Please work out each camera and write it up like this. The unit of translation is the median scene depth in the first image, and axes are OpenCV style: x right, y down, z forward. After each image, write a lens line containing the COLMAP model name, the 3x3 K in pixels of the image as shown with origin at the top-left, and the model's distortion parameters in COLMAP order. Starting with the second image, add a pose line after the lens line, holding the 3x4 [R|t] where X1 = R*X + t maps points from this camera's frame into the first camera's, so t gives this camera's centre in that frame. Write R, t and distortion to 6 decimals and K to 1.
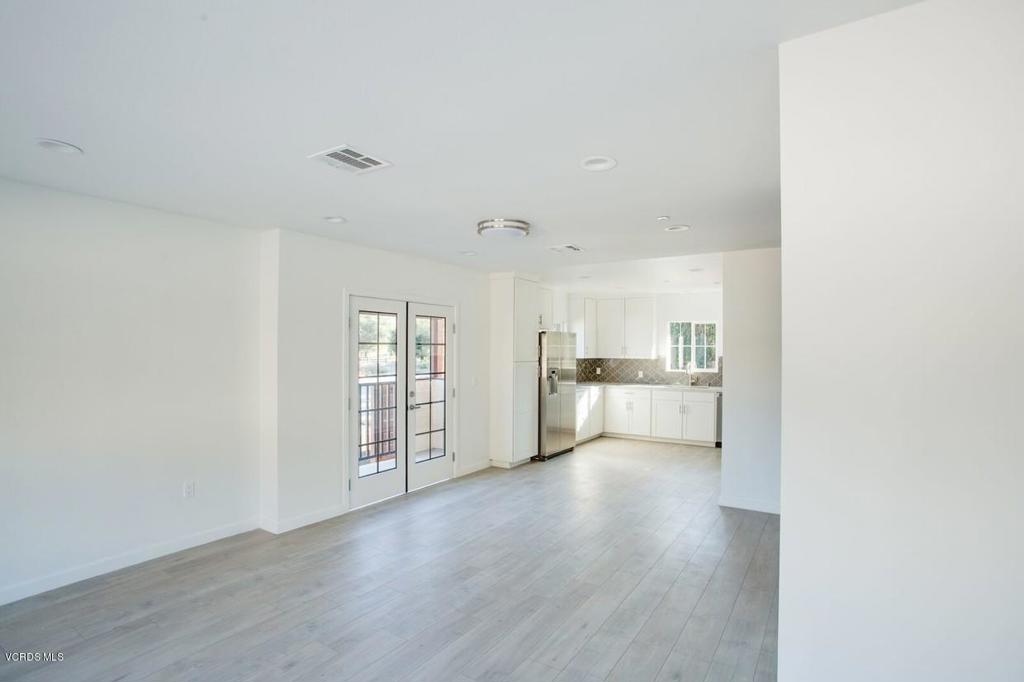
lens RADIAL K [[510.9, 0, 509.6], [0, 510.9, 342.9], [0, 0, 1]] dist [-0.051249, 0.012322]
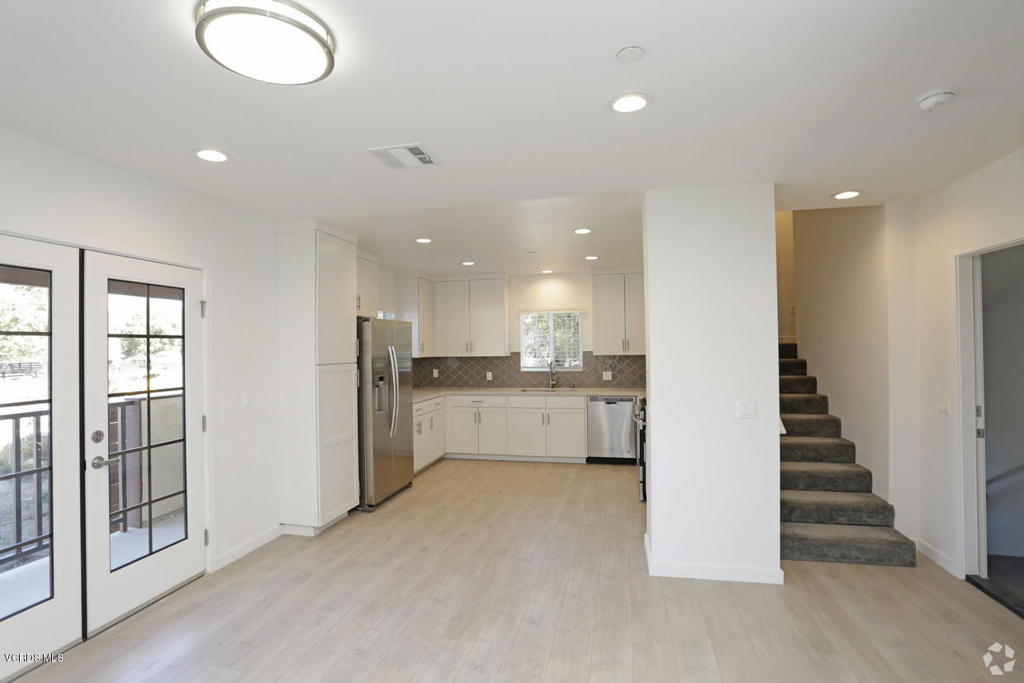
lens RADIAL K [[510.9, 0, 509.8], [0, 510.9, 346.0], [0, 0, 1]] dist [-0.051249, 0.012322]
pose [[0.938339, -0.014458, 0.345413, 0.014844], [0.012257, 0.999888, 0.008555, 0.010604], [-0.345498, -0.003794, 0.938412, 0.314359]]
